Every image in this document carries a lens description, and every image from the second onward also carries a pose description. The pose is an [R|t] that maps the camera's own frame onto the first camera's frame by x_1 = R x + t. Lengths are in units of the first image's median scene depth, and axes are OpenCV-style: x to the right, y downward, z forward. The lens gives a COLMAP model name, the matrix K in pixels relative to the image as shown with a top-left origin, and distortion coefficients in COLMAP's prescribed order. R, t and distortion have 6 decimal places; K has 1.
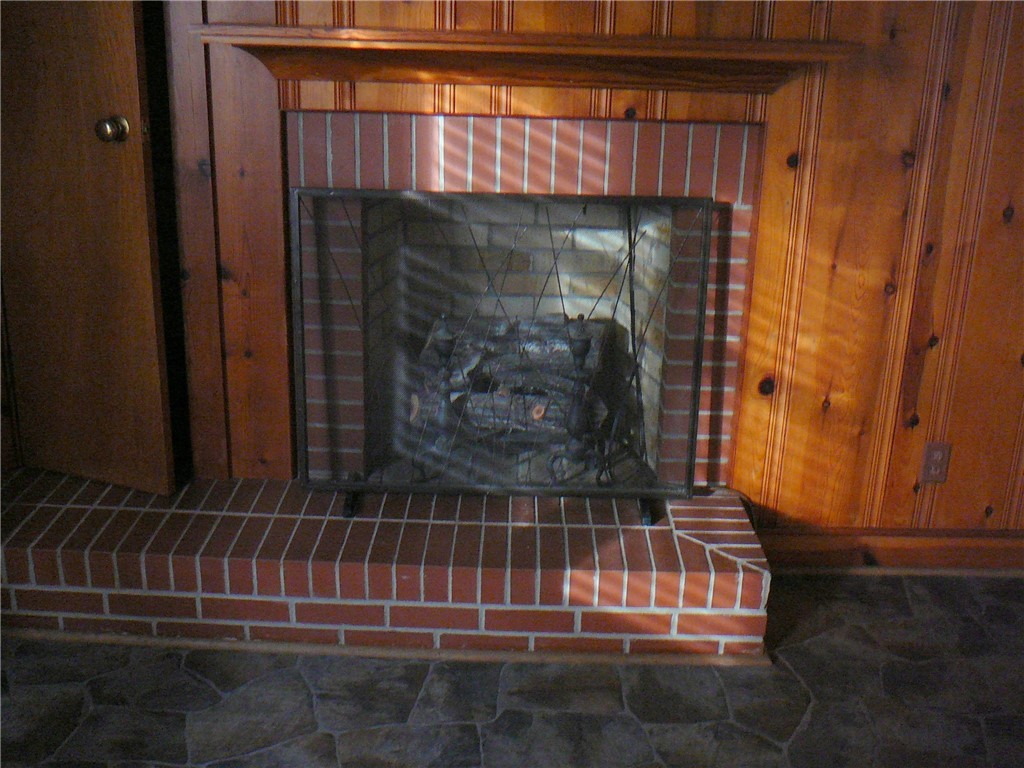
lens RADIAL K [[1072.3, 0, 511.6], [0, 1072.3, 344.5], [0, 0, 1]] dist [-0.153658, 0.015085]
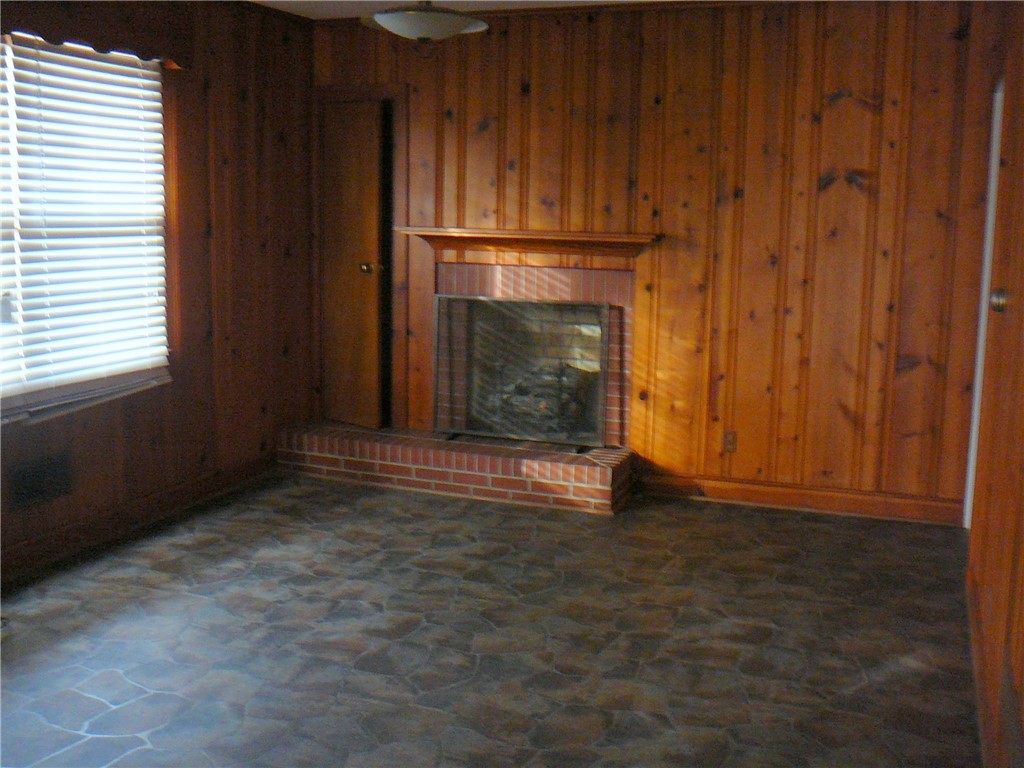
lens RADIAL K [[1050.4, 0, 512.0], [0, 1050.4, 384.0], [0, 0, 1]] dist [-0.550985, -0.000562]
pose [[0.938910, 0.050167, -0.340487, 0.732316], [-0.099574, 0.986605, -0.129214, 0.323255], [0.329444, 0.155224, 0.931328, -1.041941]]
